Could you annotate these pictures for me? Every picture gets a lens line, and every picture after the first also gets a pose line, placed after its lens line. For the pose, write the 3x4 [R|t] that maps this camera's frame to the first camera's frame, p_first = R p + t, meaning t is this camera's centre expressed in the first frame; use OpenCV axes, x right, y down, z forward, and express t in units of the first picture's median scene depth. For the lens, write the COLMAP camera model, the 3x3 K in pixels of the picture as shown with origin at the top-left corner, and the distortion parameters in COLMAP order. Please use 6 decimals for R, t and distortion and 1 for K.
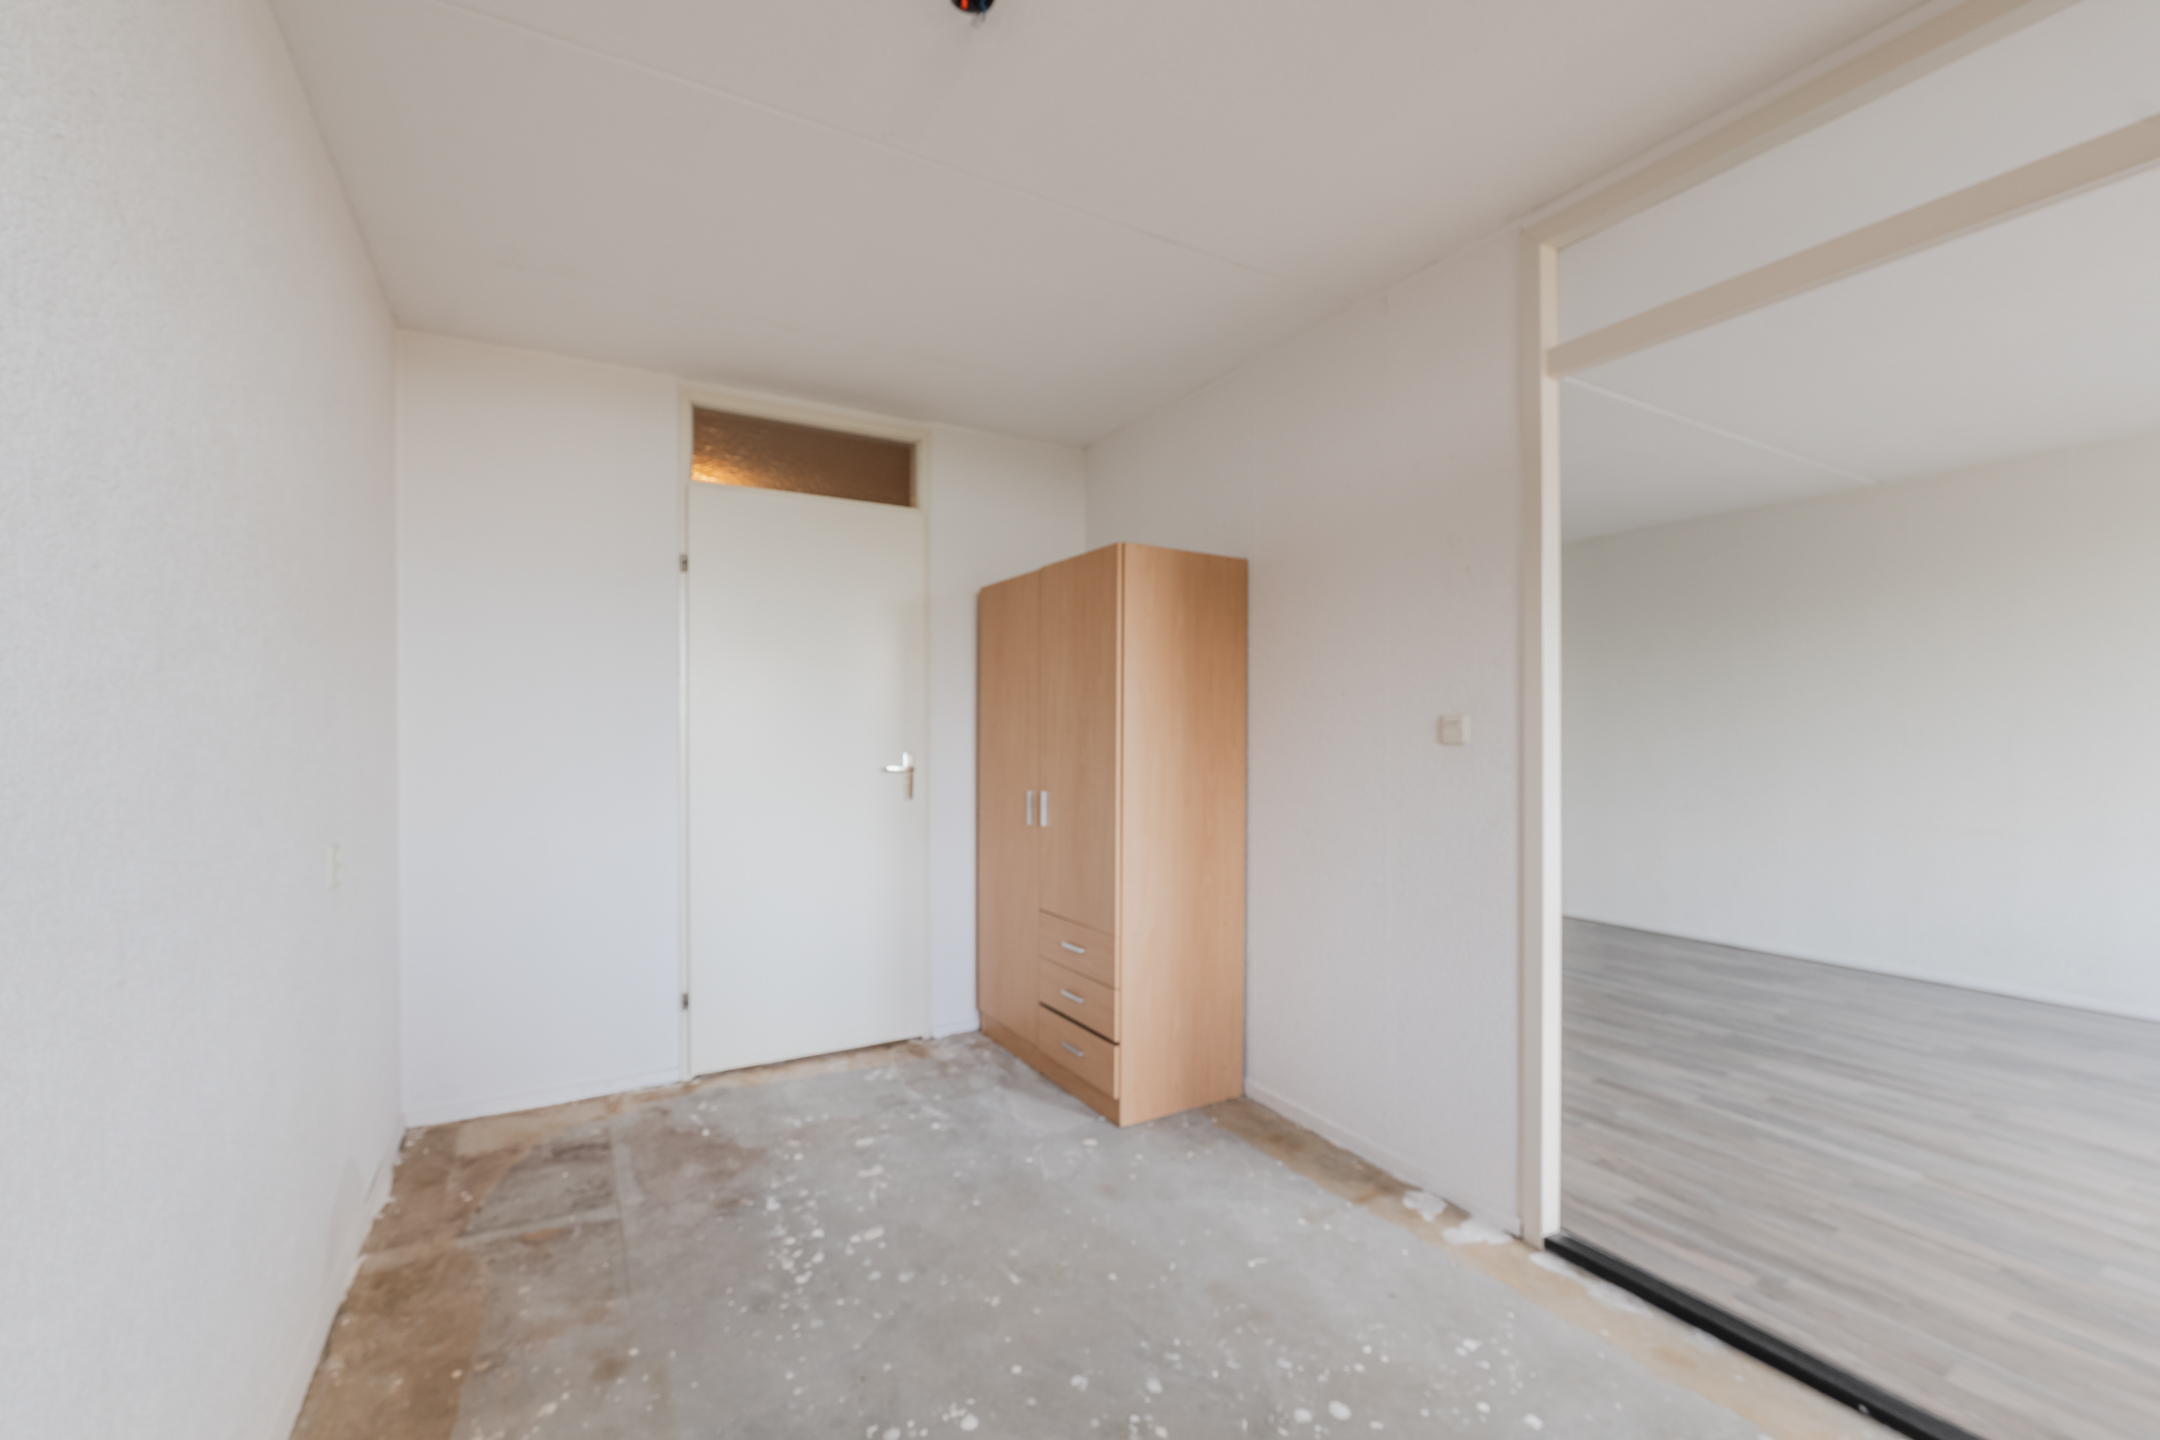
lens RADIAL K [[899.4, 0, 1065.5], [0, 899.4, 729.2], [0, 0, 1]] dist [-0.004317, -0.000431]
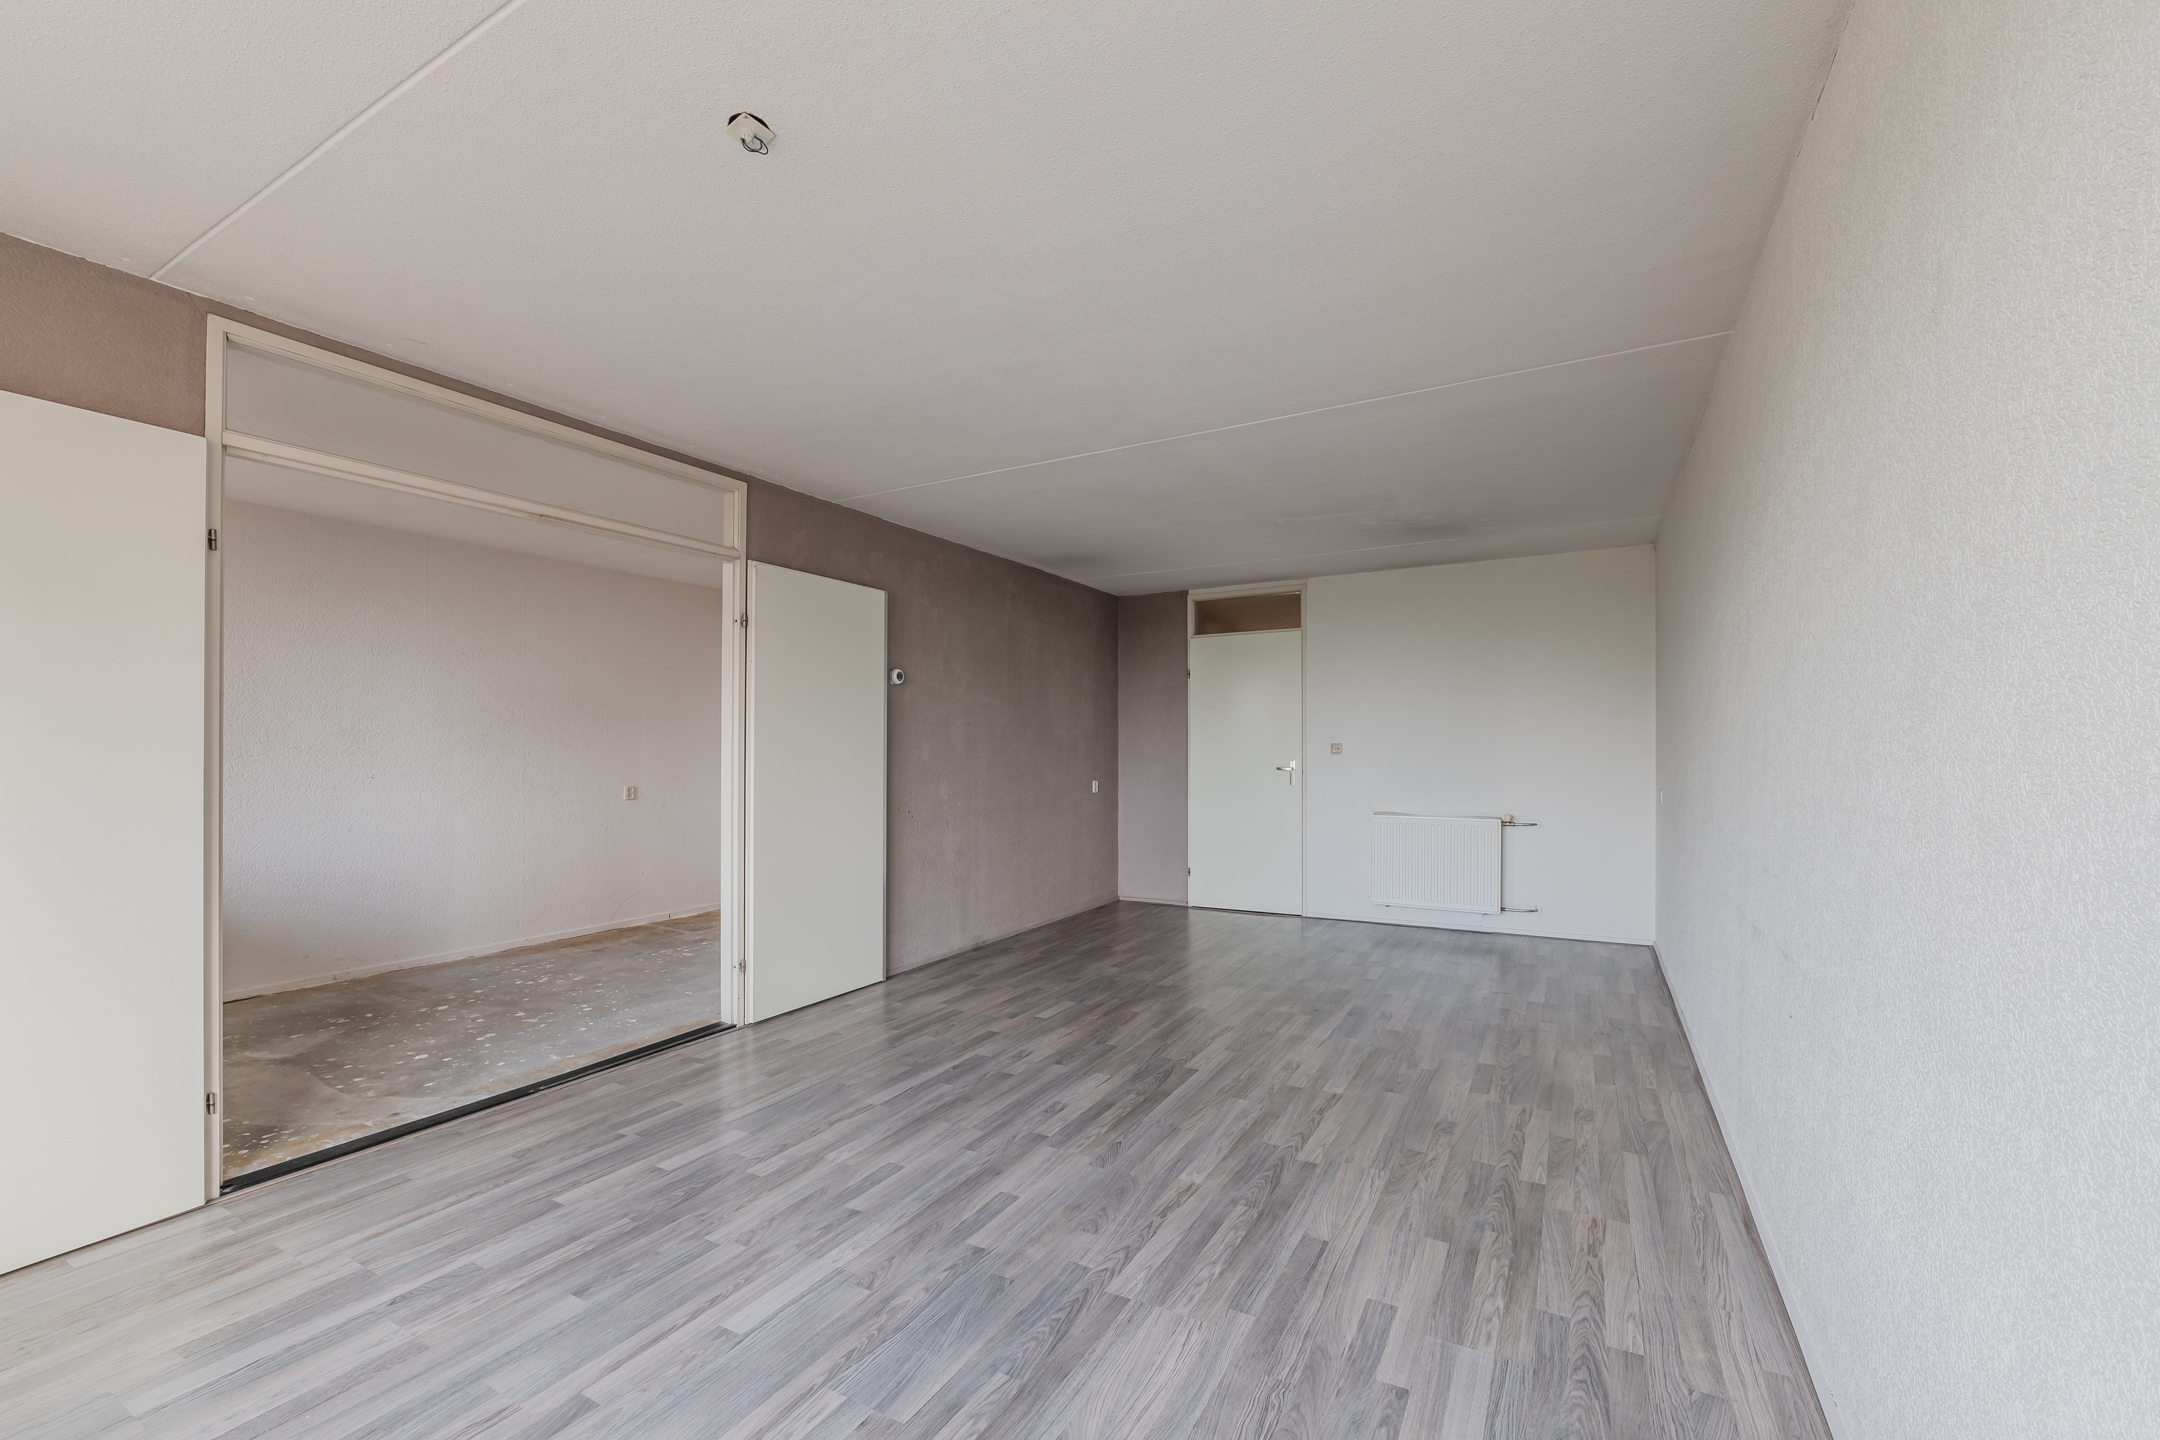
lens RADIAL K [[899.4, 0, 1081.6], [0, 899.4, 728.1], [0, 0, 1]] dist [-0.004317, -0.000431]
pose [[0.510845, -0.008620, -0.859630, 2.297121], [0.009240, 0.999947, -0.004536, -0.027599], [0.859623, -0.005626, 0.510897, 0.629068]]
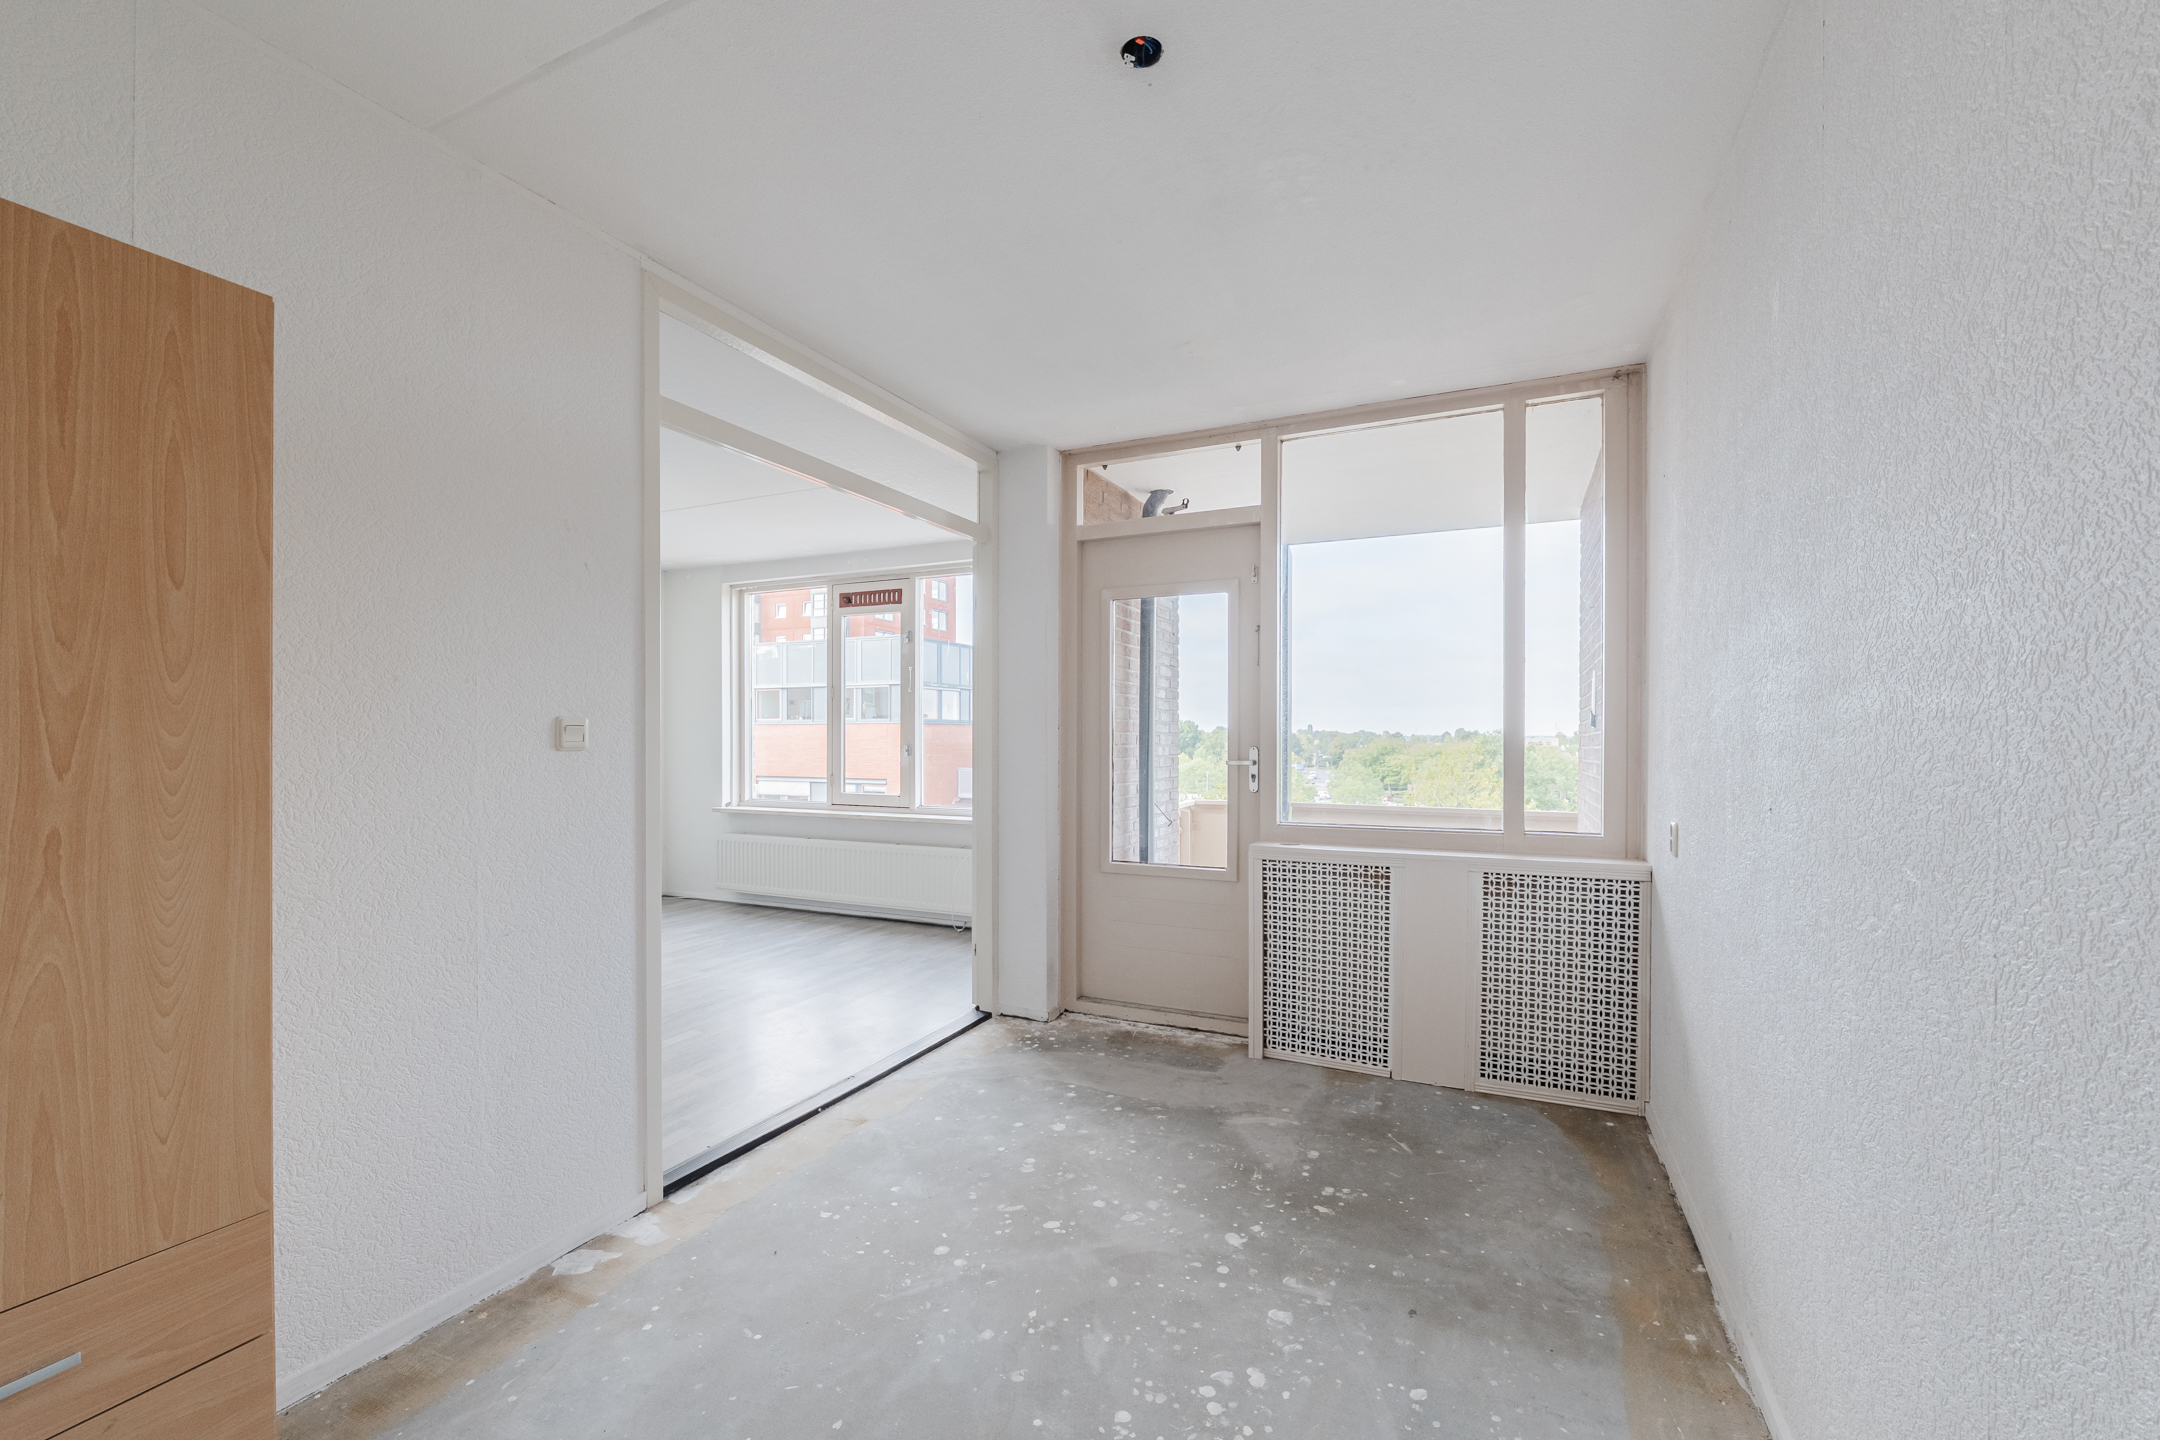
lens RADIAL K [[899.4, 0, 1077.7], [0, 899.4, 728.7], [0, 0, 1]] dist [-0.004317, -0.000431]
pose [[-0.582737, 0.003003, 0.812655, -0.620580], [-0.005606, 0.999955, -0.007716, -0.000715], [-0.812642, -0.009052, -0.582693, 1.122660]]
